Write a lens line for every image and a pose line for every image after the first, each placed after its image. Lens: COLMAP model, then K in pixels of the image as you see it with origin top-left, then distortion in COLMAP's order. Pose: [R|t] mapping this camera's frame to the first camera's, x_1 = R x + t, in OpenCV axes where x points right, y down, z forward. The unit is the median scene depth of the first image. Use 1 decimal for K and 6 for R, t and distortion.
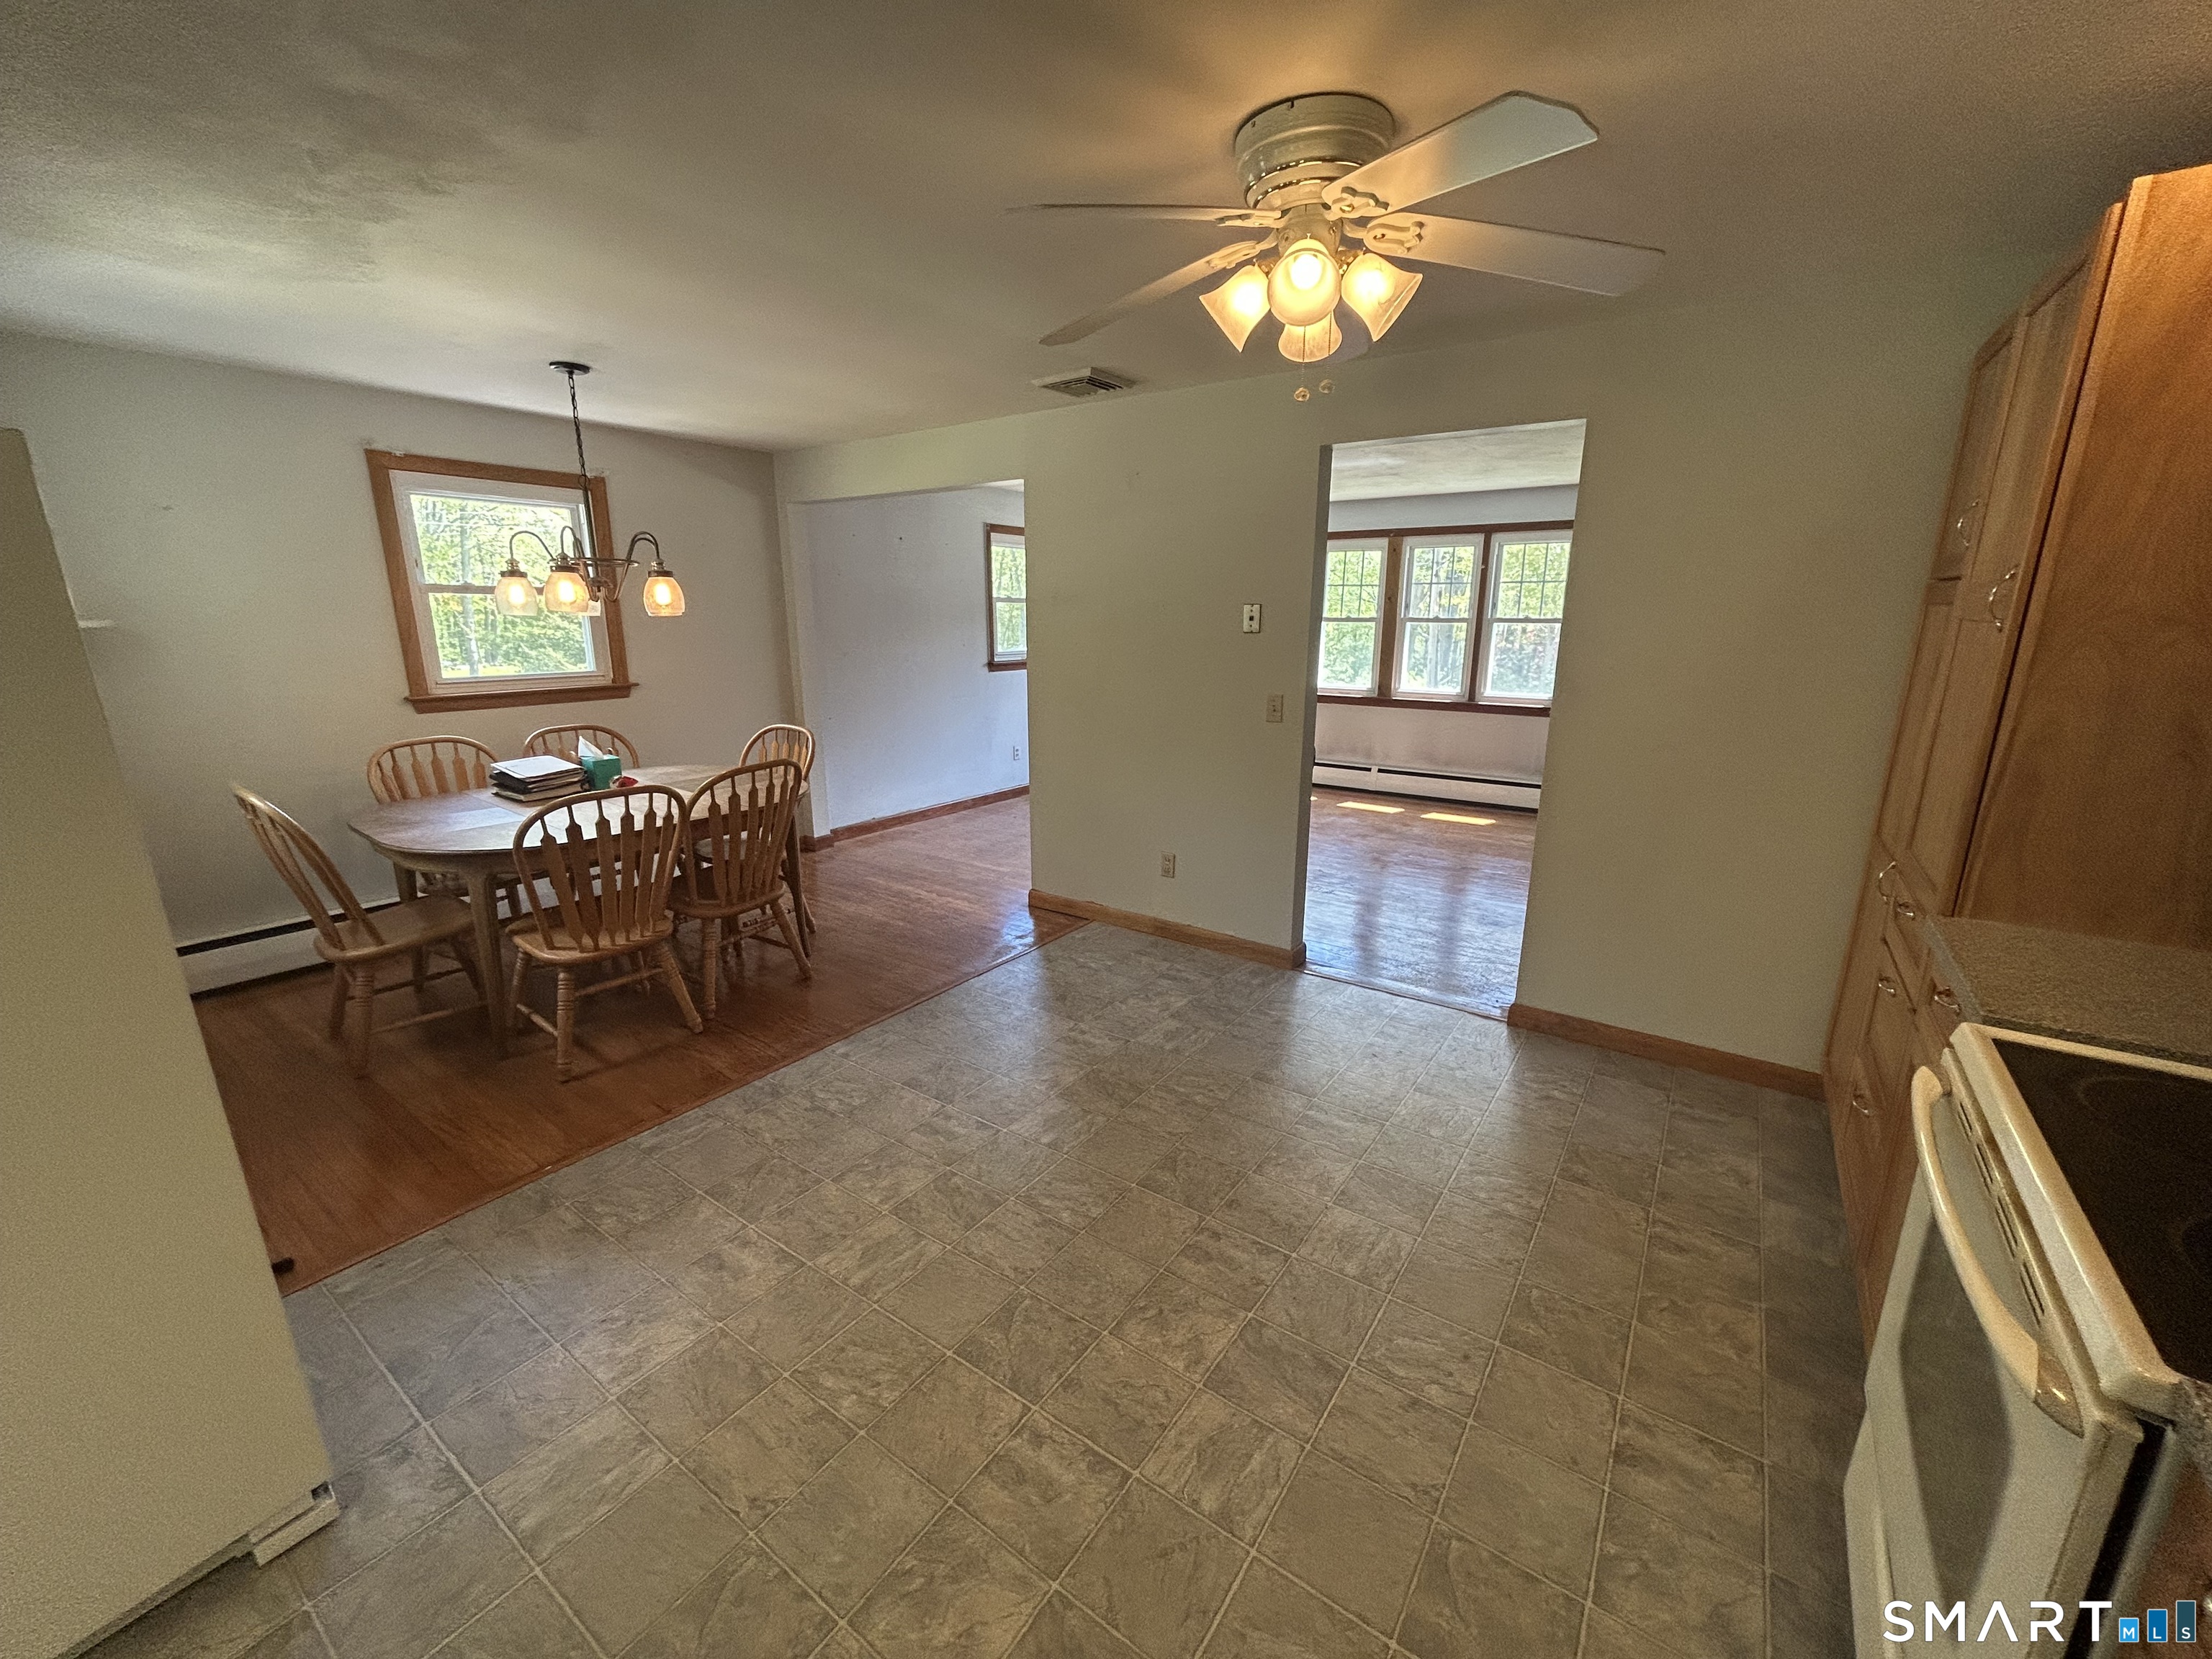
lens RADIAL K [[884.0, 0, 1101.8], [0, 884.0, 831.2], [0, 0, 1]] dist [-0.000315, -0.000332]
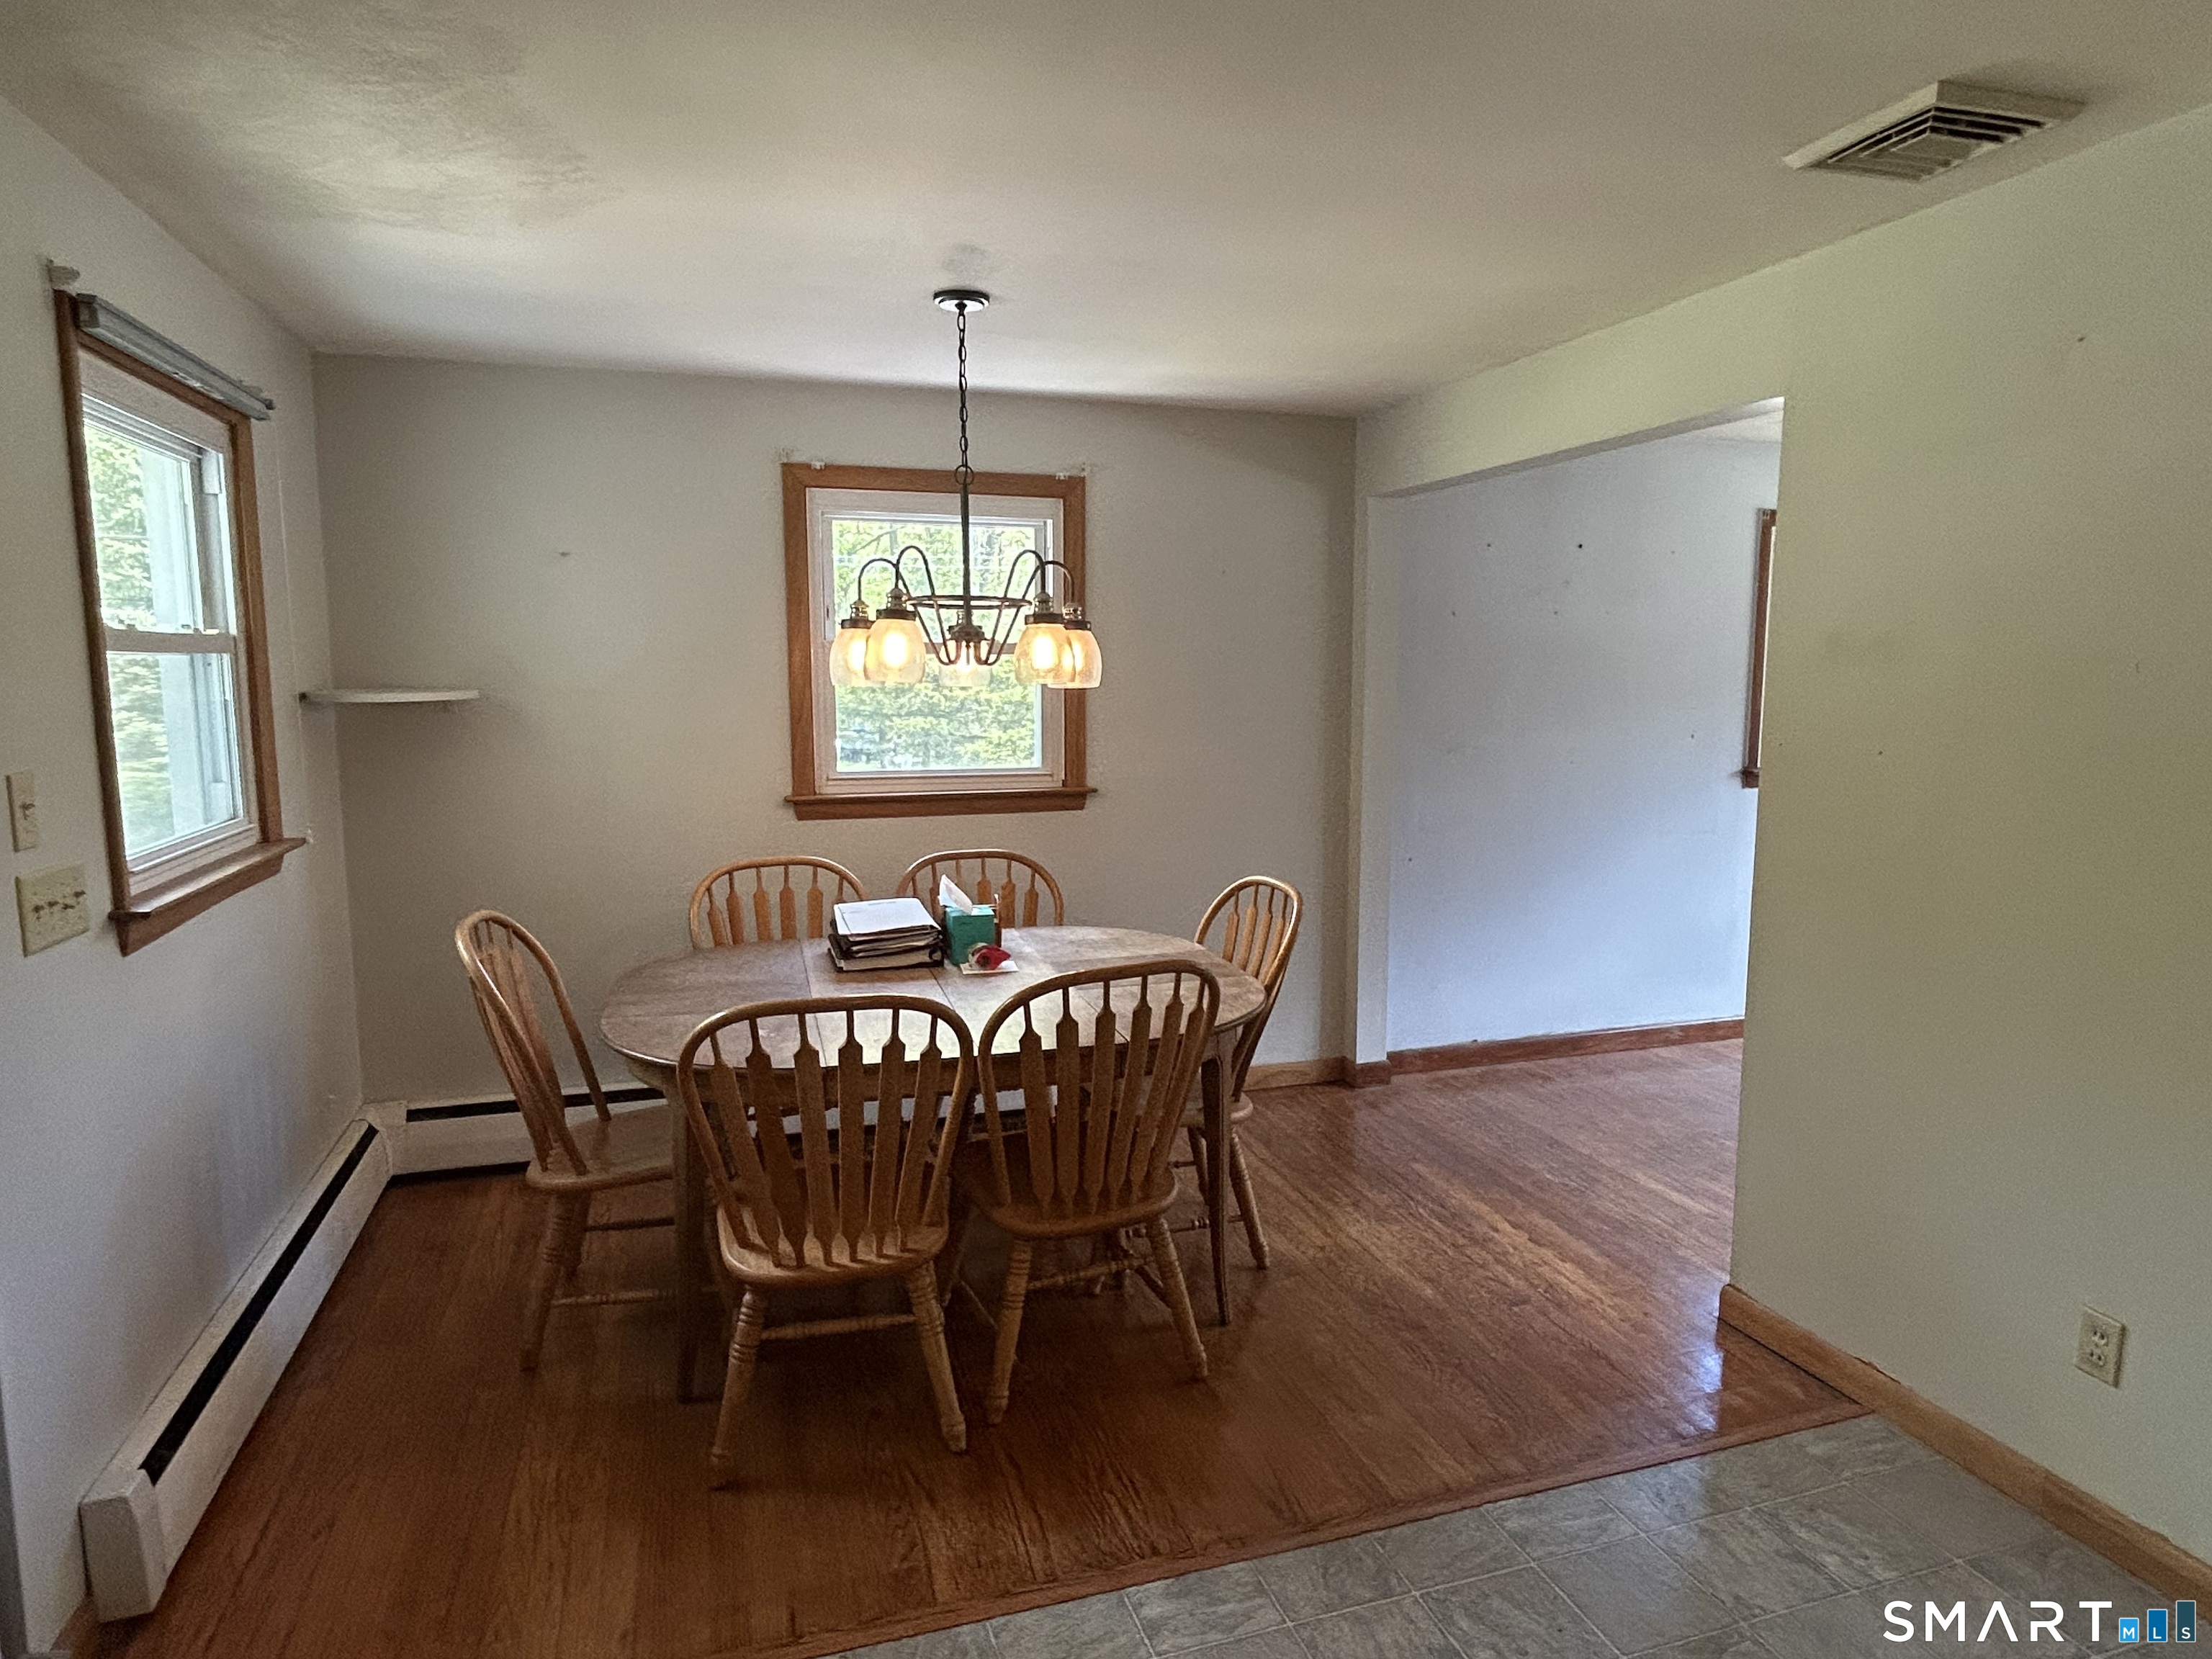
lens RADIAL K [[1317.2, 0, 1108.9], [0, 1317.2, 844.5], [0, 0, 1]] dist [0.005155, -0.006091]
pose [[0.807517, 0.072357, -0.585390, 0.051885], [-0.137460, 0.988207, -0.067473, -0.082501], [0.573604, 0.134953, 0.807939, 0.313002]]
